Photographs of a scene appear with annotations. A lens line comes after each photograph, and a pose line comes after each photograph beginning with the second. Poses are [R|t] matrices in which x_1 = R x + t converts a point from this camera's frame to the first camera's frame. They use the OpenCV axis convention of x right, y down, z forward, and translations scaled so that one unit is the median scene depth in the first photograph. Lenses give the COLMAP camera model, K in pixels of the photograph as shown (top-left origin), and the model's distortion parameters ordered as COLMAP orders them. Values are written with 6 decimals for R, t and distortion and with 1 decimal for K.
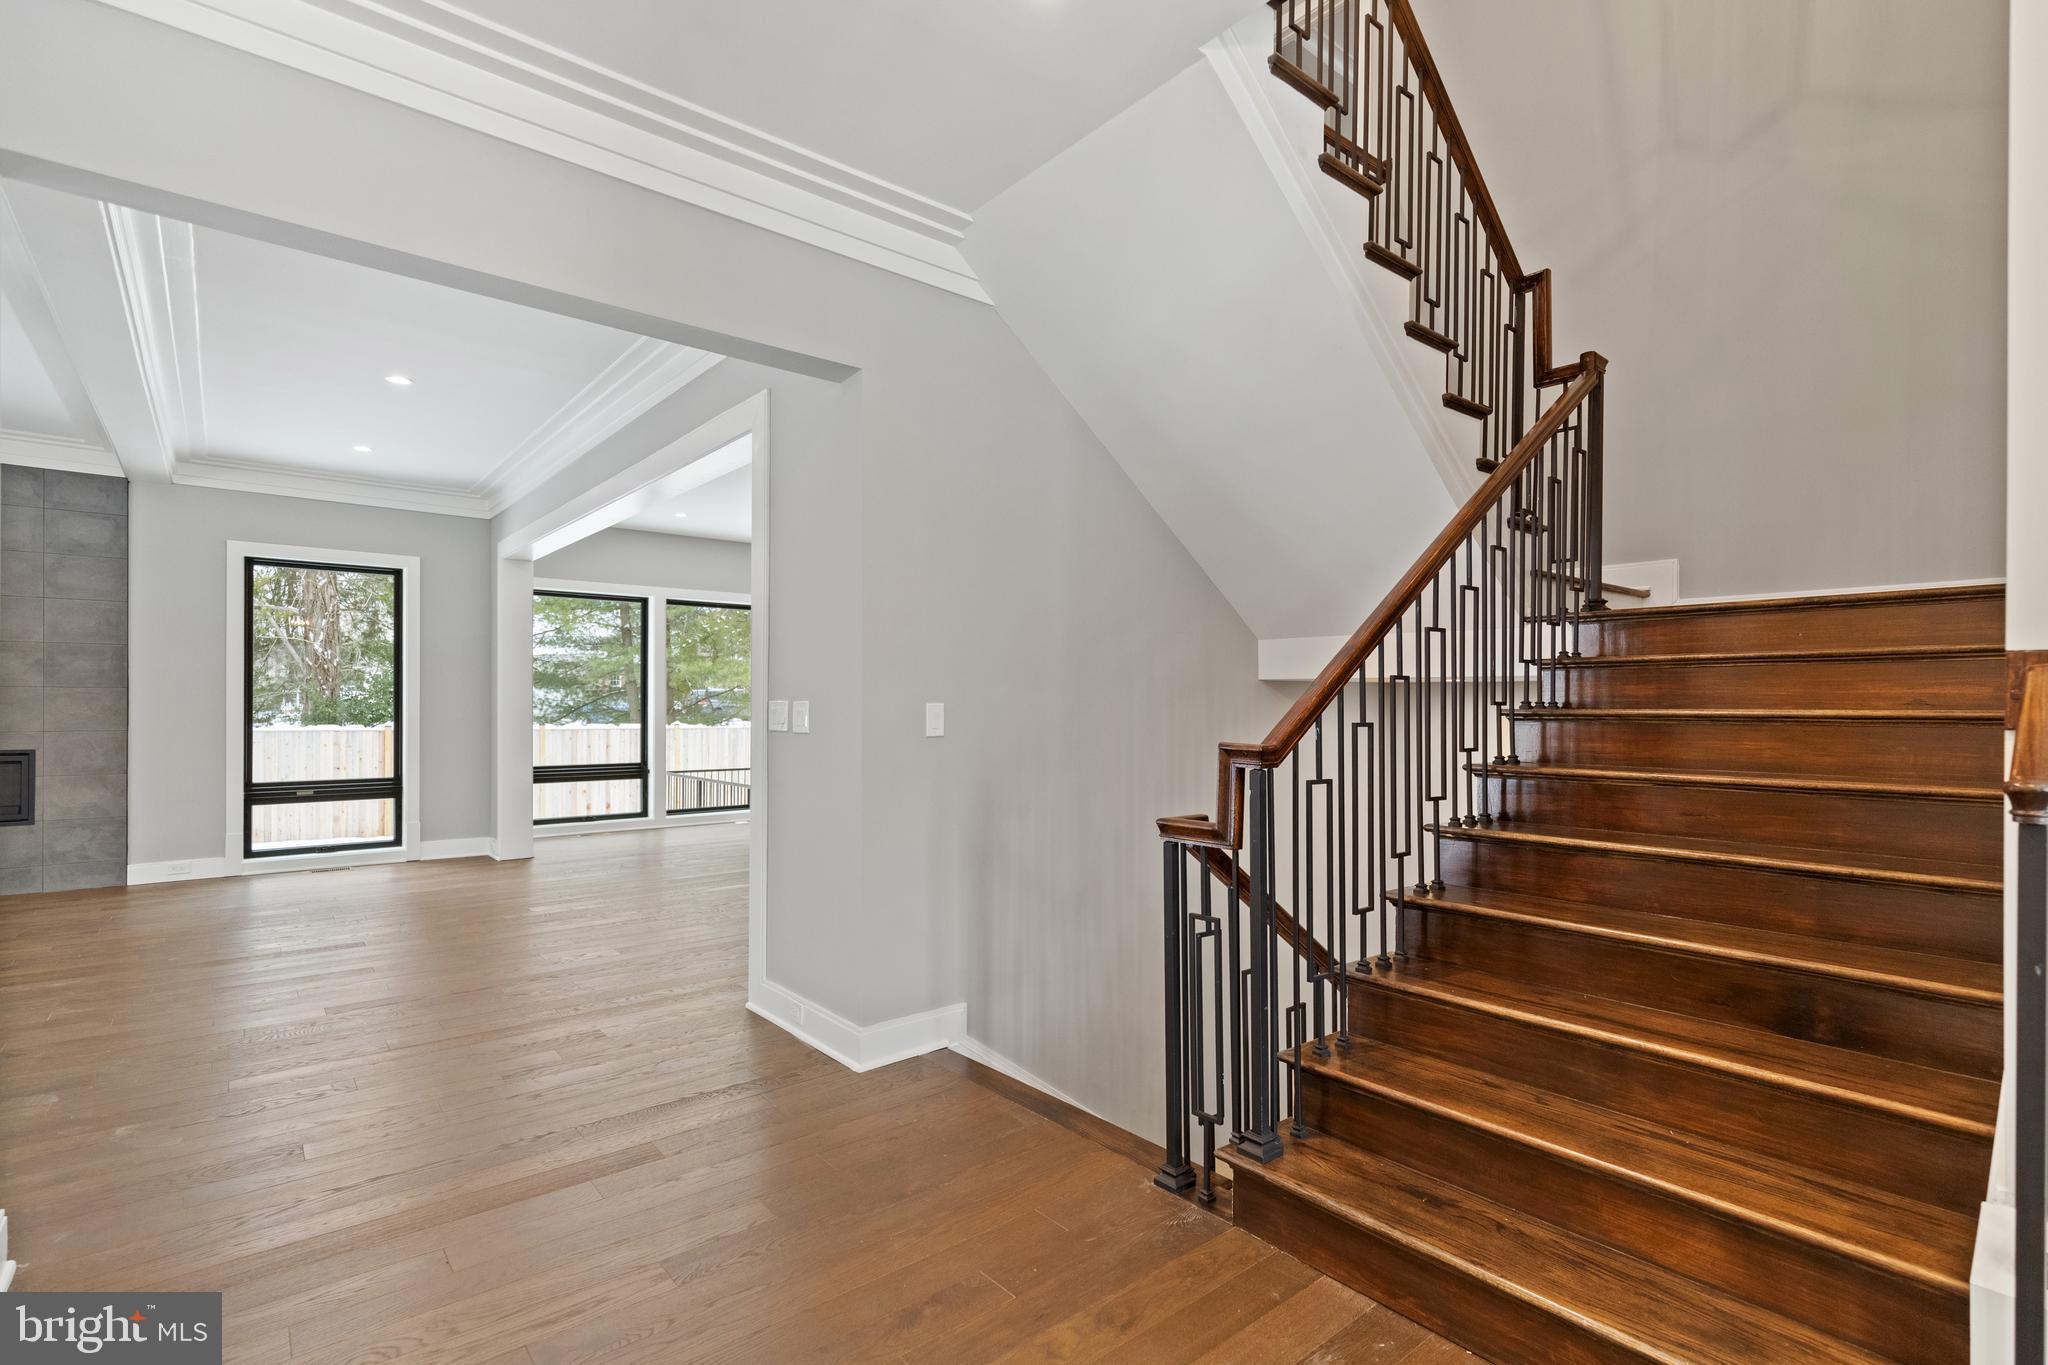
lens RADIAL K [[939.8, 0, 1016.7], [0, 939.8, 704.4], [0, 0, 1]] dist [0.010372, -0.003208]
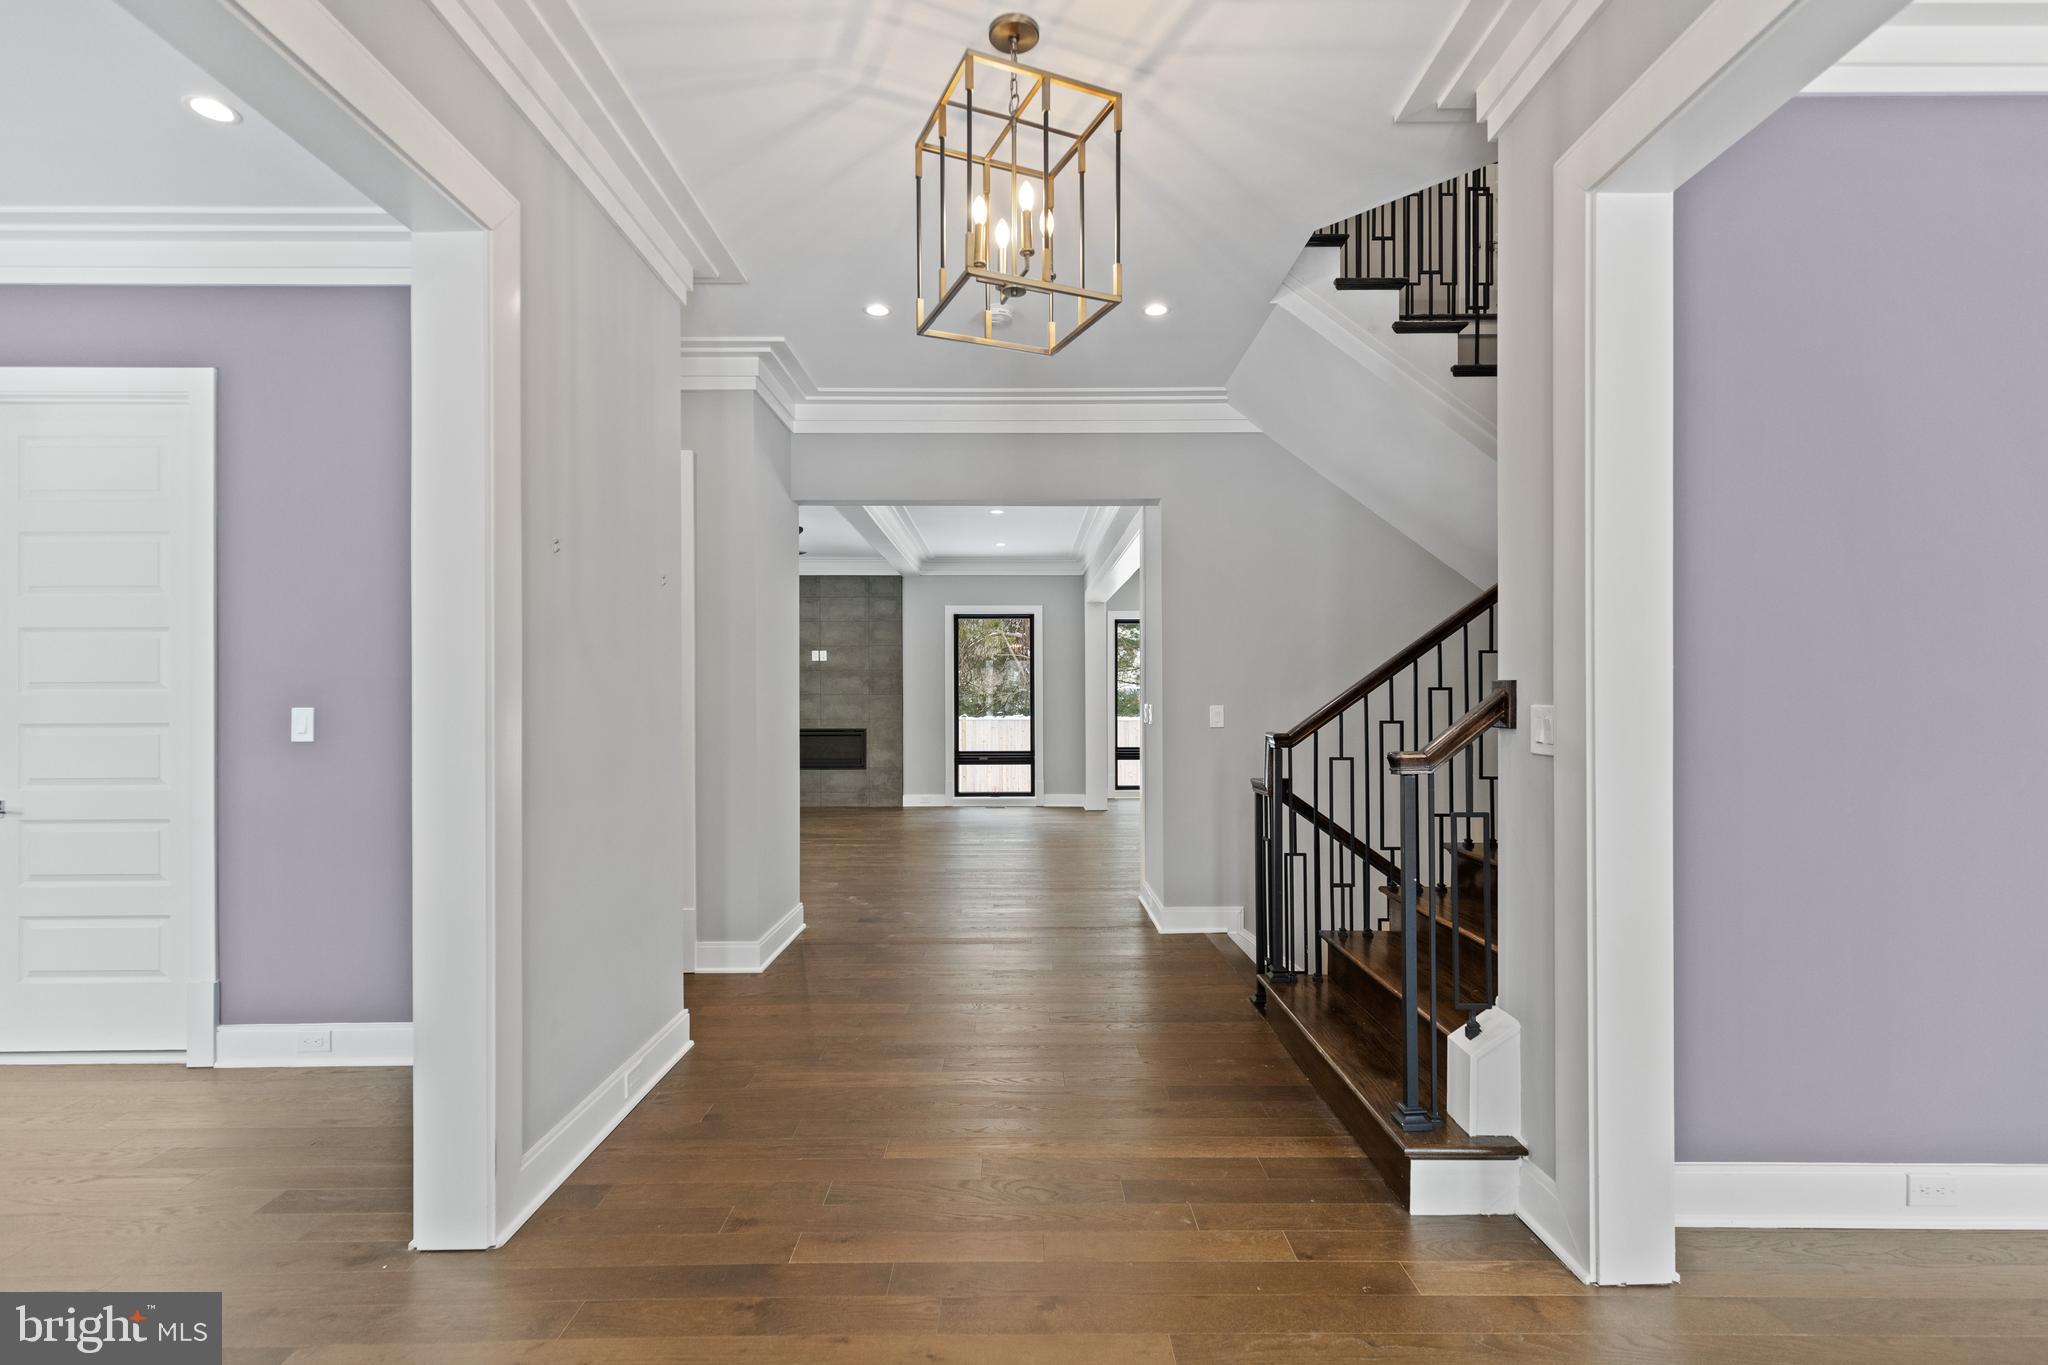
lens RADIAL K [[939.8, 0, 1037.4], [0, 939.8, 689.9], [0, 0, 1]] dist [0.010372, -0.003208]
pose [[0.777796, -0.011018, -0.628421, 0.368194], [0.007081, 0.999936, -0.008768, -0.008980], [0.628477, 0.002369, 0.777824, -0.210463]]
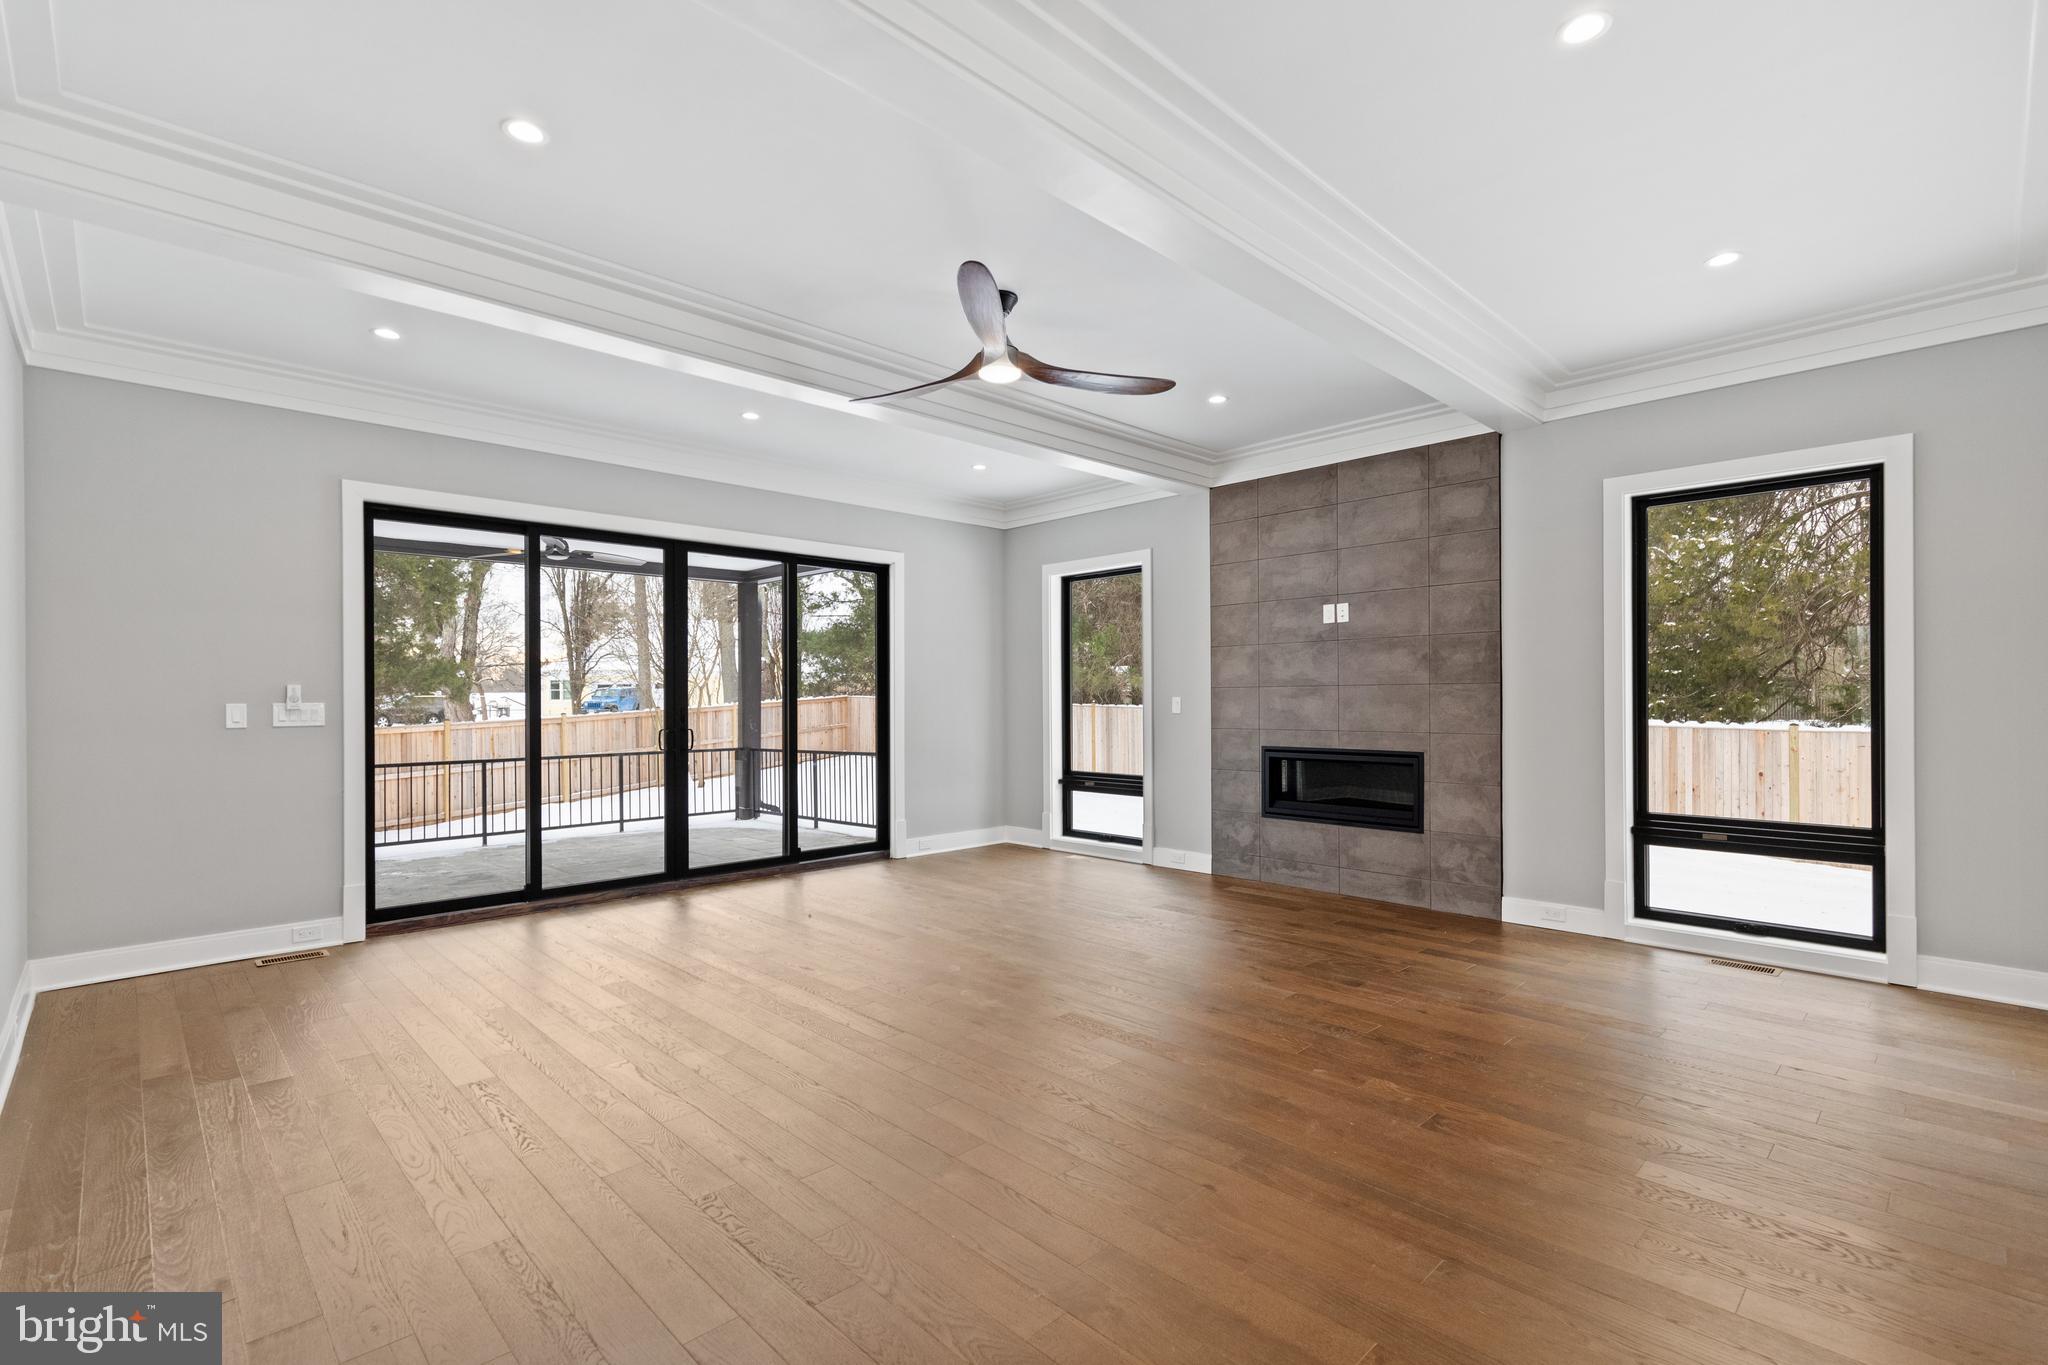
lens RADIAL K [[939.8, 0, 1020.9], [0, 939.8, 696.6], [0, 0, 1]] dist [0.010372, -0.003208]
pose [[0.072378, -0.004325, -0.997368, -0.149995], [0.006912, 0.999969, -0.003834, -0.005604], [0.997353, -0.006617, 0.072405, 0.538591]]
